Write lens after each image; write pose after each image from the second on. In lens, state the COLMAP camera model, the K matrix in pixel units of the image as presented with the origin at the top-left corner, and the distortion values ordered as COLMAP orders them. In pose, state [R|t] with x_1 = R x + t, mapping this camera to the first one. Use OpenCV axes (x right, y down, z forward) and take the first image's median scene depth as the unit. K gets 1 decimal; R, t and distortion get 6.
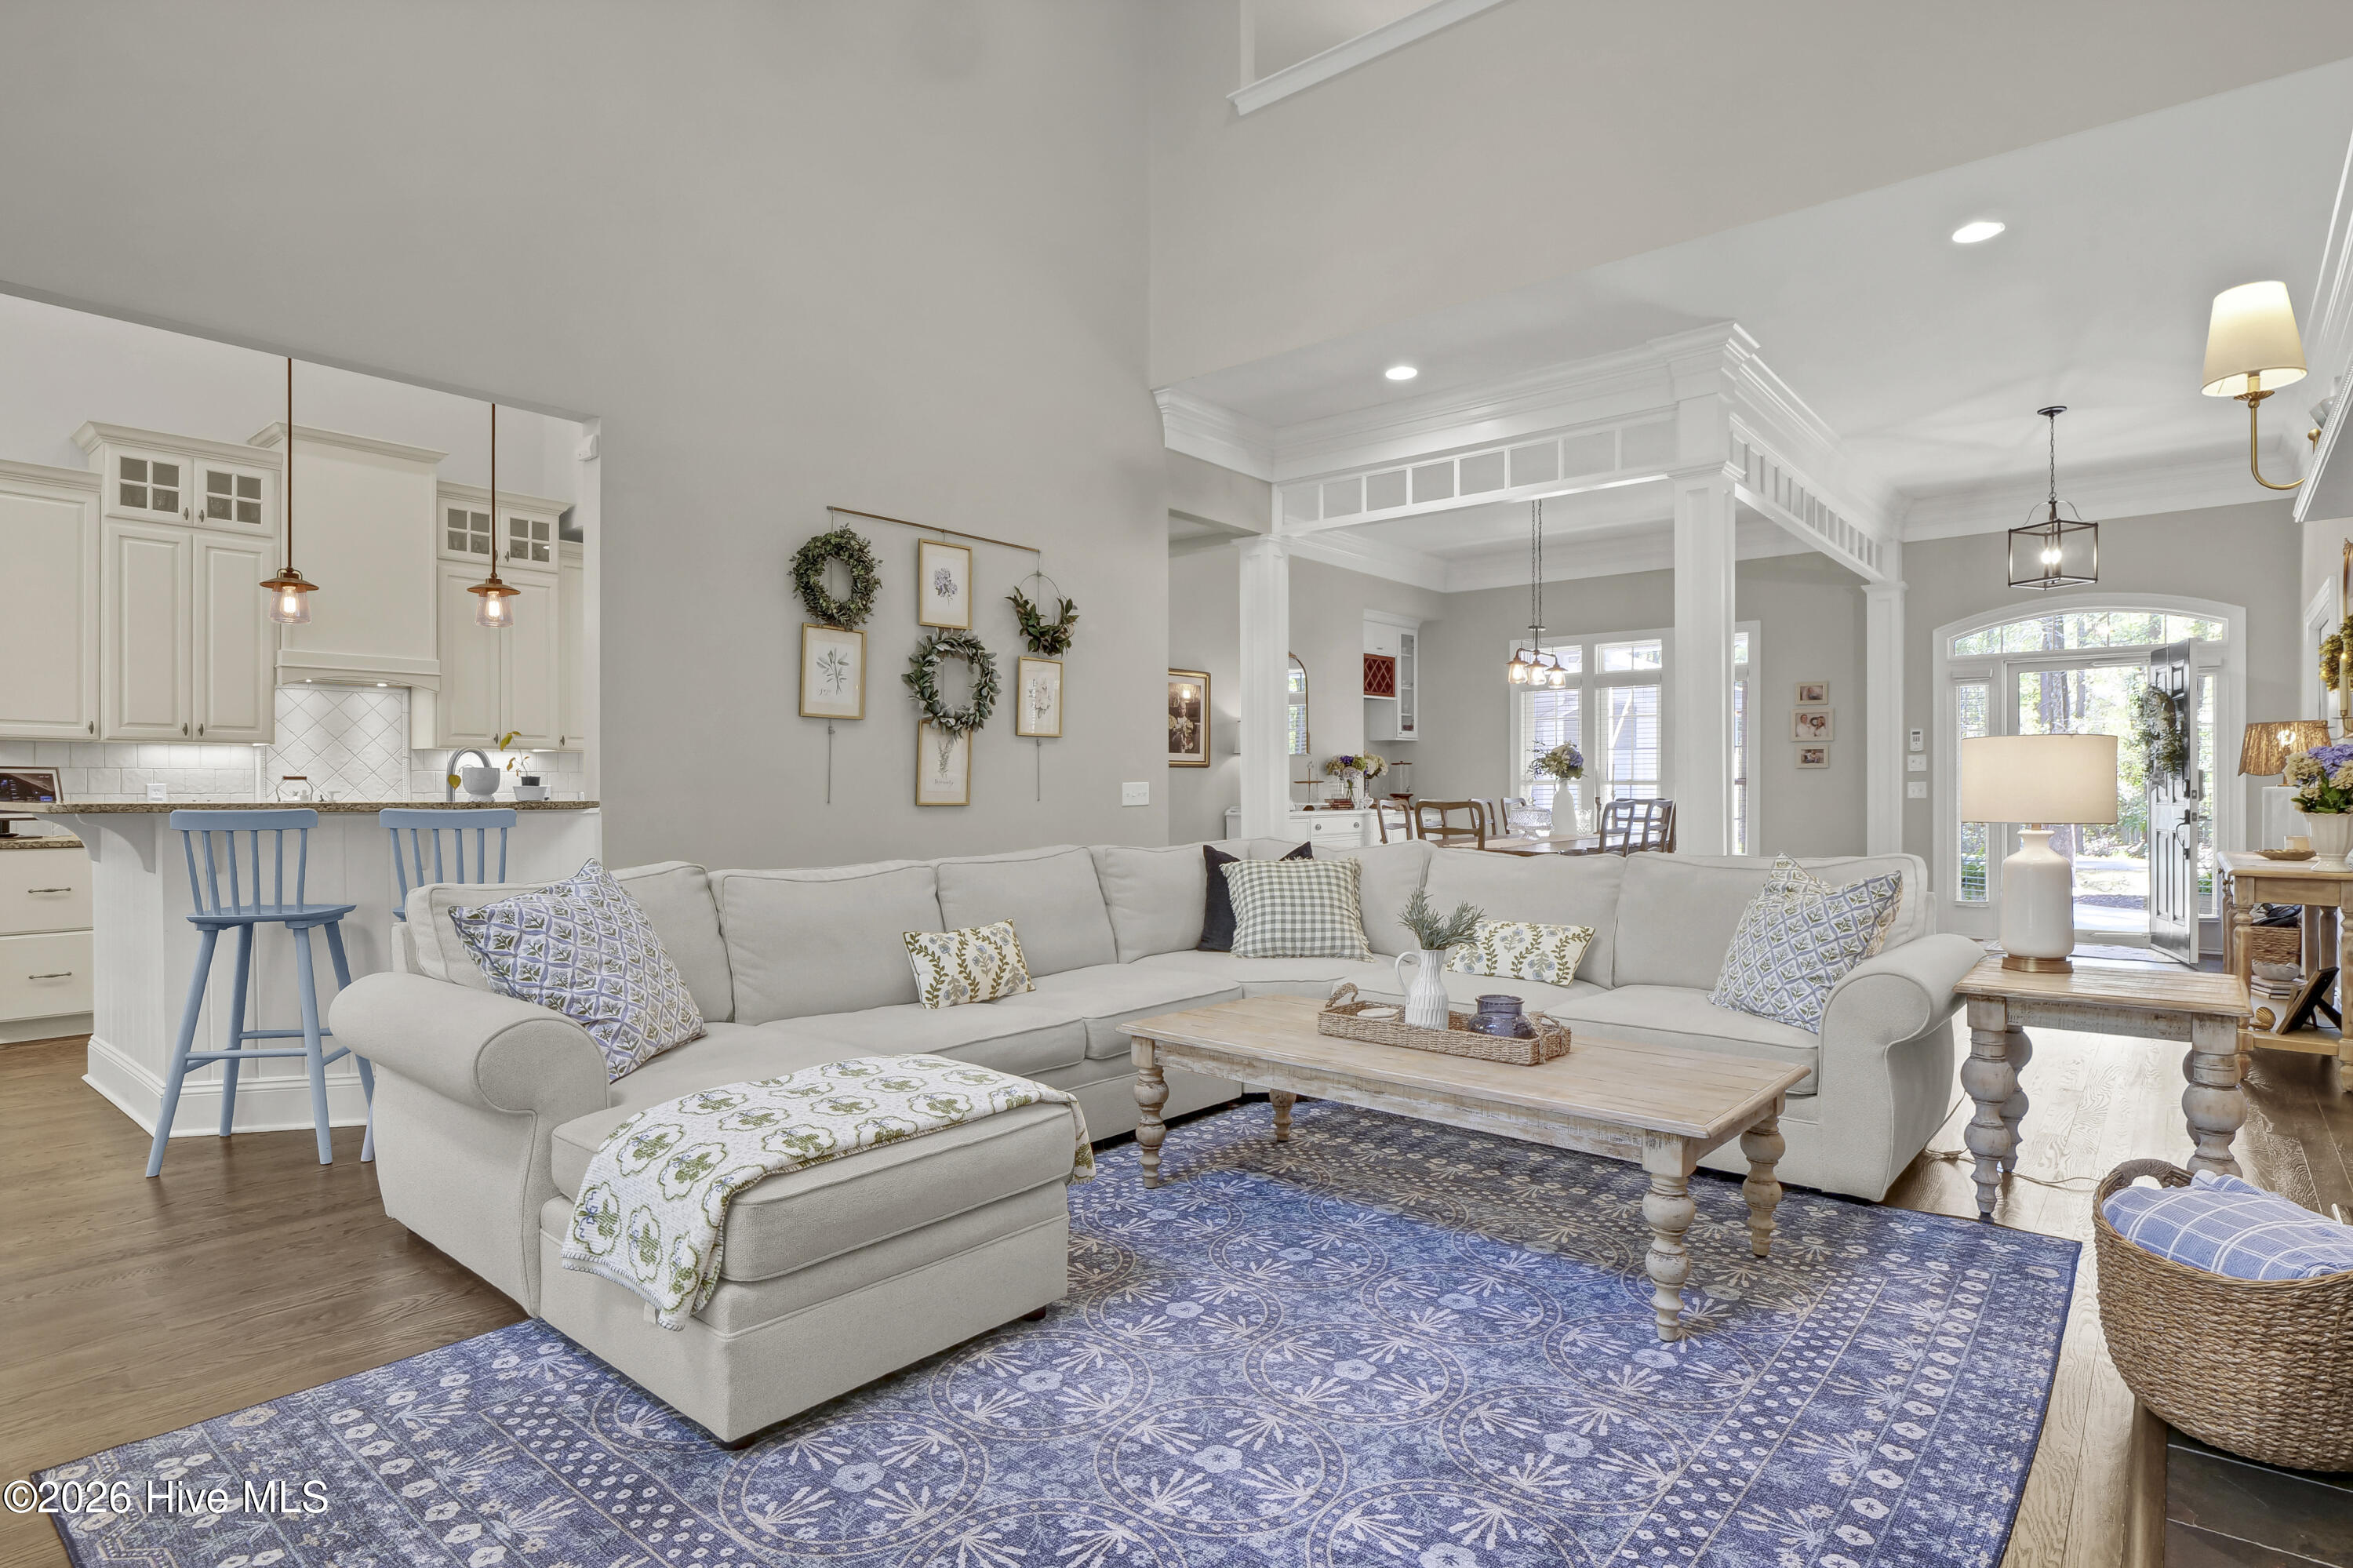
lens RADIAL K [[1226.7, 0, 1167.1], [0, 1226.7, 799.9], [0, 0, 1]] dist [-0.006525, 0.000147]
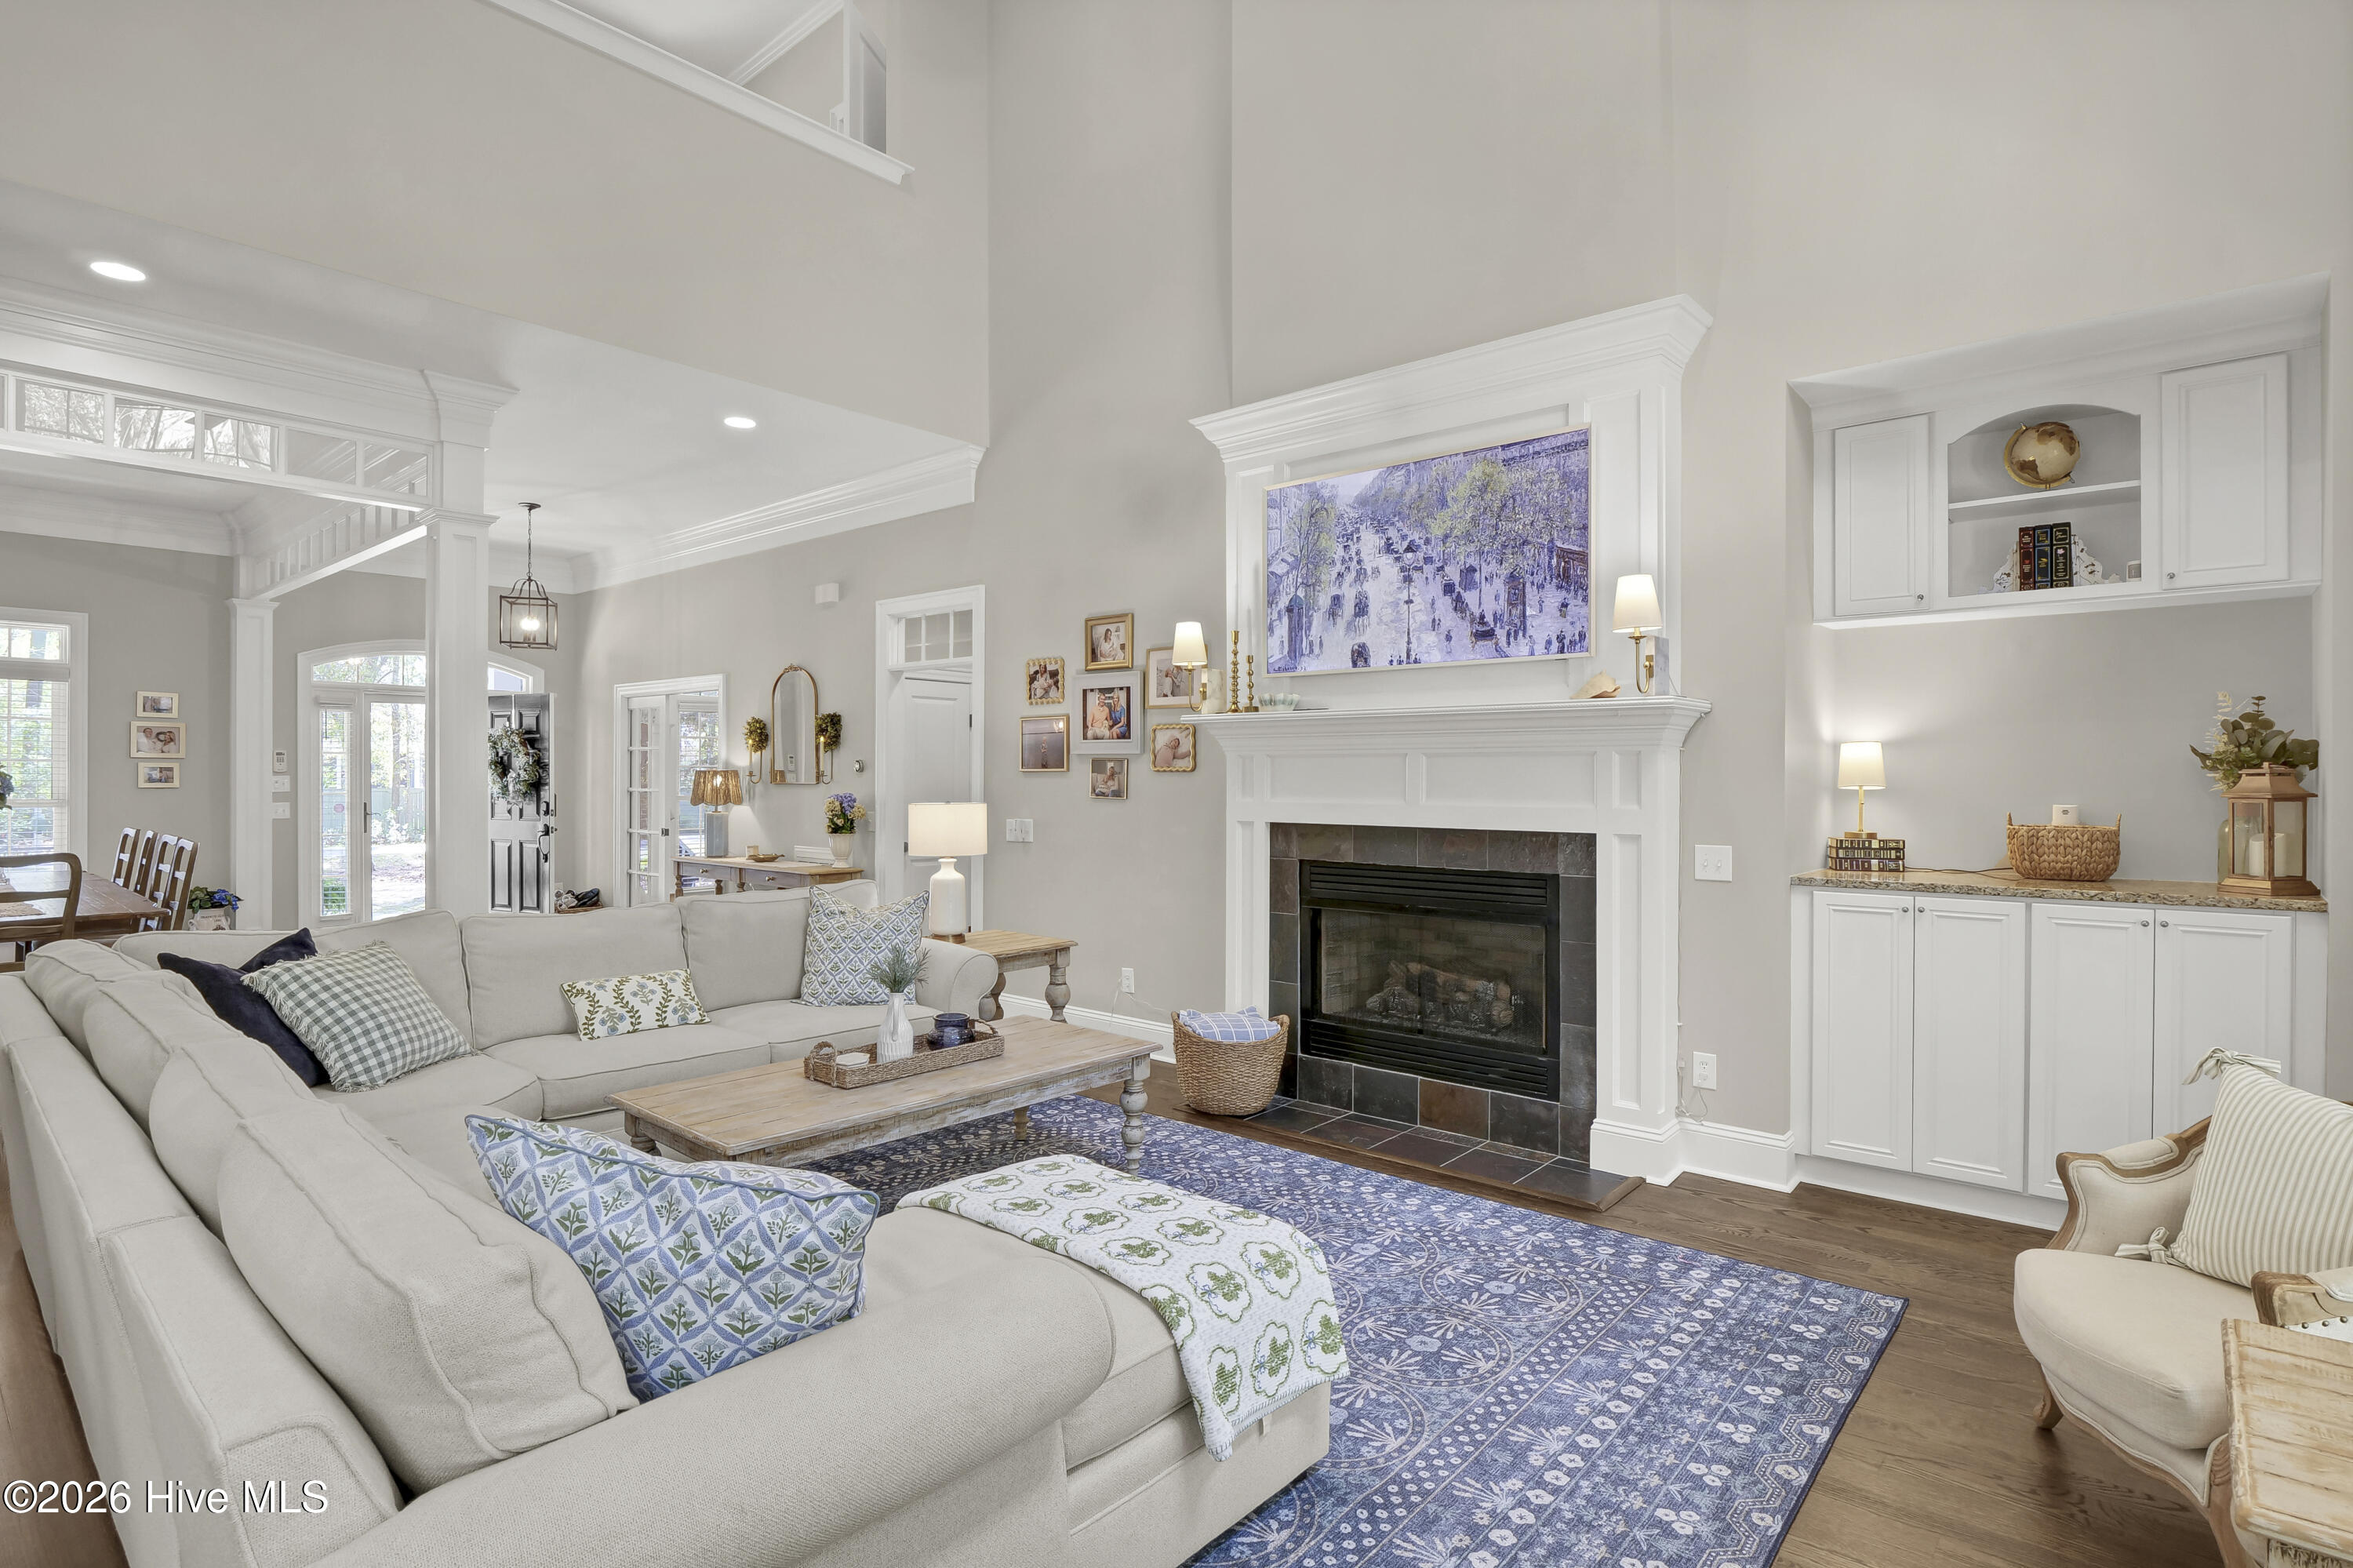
lens RADIAL K [[1169.3, 0, 1188.1], [0, 1169.3, 777.8], [0, 0, 1]] dist [-0.014467, -0.000524]
pose [[0.011716, 0.000938, 0.999931, -0.512293], [0.004716, 0.999988, -0.000994, -0.047647], [-0.999920, 0.004727, 0.011711, 0.380886]]
